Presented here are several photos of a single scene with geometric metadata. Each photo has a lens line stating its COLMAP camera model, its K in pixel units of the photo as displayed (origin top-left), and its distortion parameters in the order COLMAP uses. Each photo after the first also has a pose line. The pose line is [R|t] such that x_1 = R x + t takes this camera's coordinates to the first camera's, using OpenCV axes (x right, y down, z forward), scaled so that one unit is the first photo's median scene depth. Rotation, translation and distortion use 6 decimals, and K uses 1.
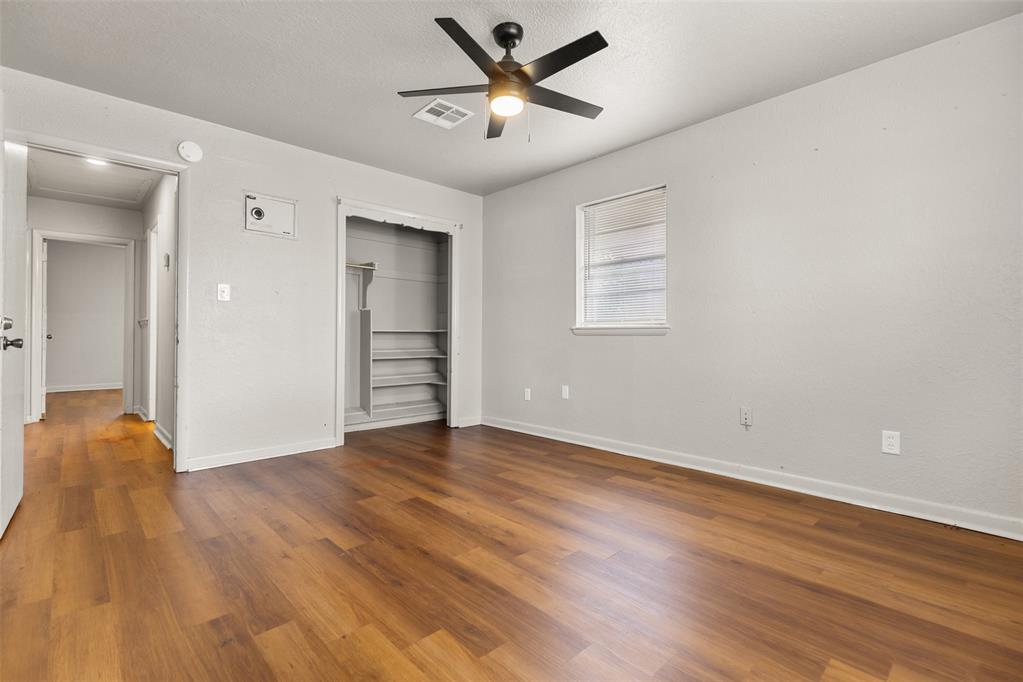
lens RADIAL K [[462.4, 0, 510.1], [0, 462.4, 338.2], [0, 0, 1]] dist [0.007573, 0.000038]
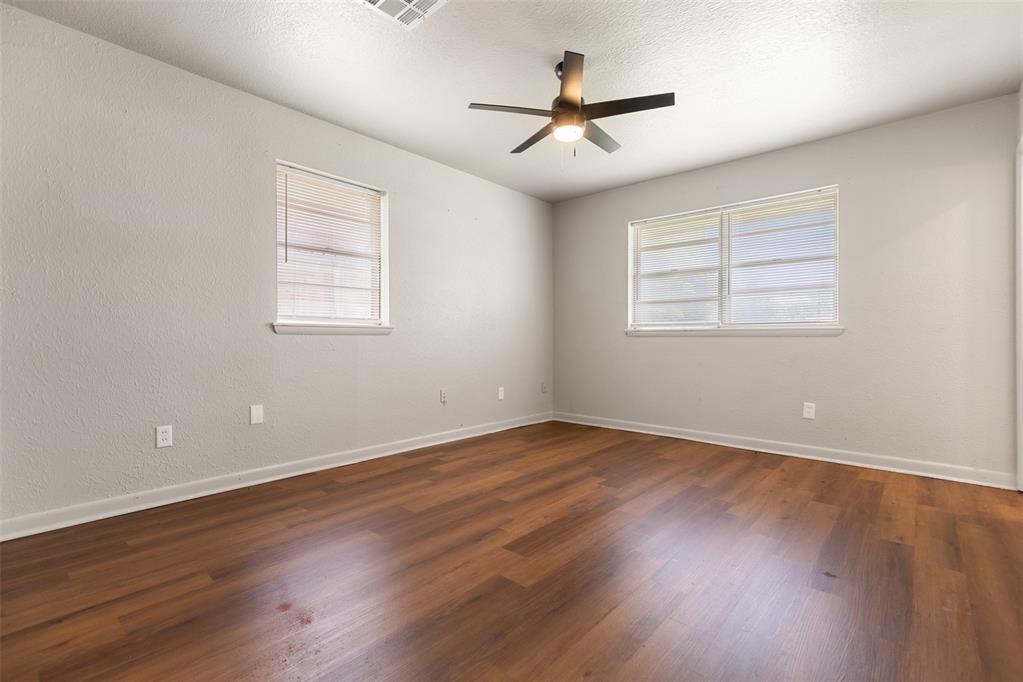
lens RADIAL K [[462.4, 0, 510.1], [0, 462.4, 338.2], [0, 0, 1]] dist [0.007573, 0.000038]
pose [[-0.088316, -0.003873, 0.996085, -0.970519], [-0.002343, 0.999990, 0.003680, -0.003532], [-0.996090, -0.002009, -0.088324, 1.066988]]
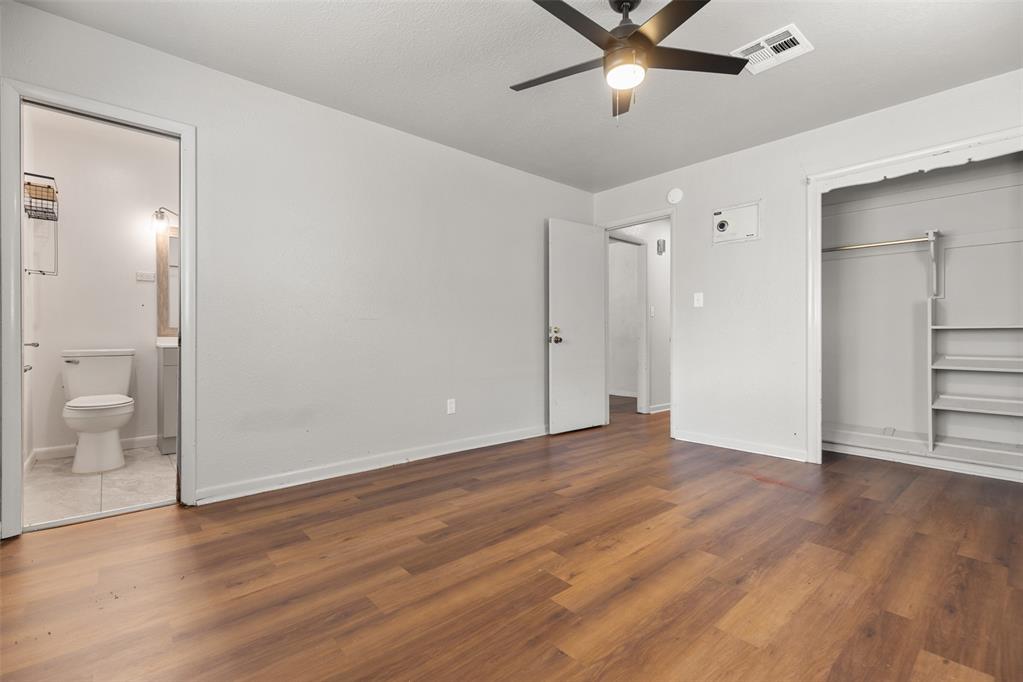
lens RADIAL K [[462.4, 0, 510.1], [0, 462.4, 338.2], [0, 0, 1]] dist [0.007573, 0.000038]
pose [[-0.031342, -0.000460, -0.999509, 0.765377], [-0.002588, 0.999997, -0.000379, 0.002915], [0.999505, 0.002575, -0.031343, 0.692771]]
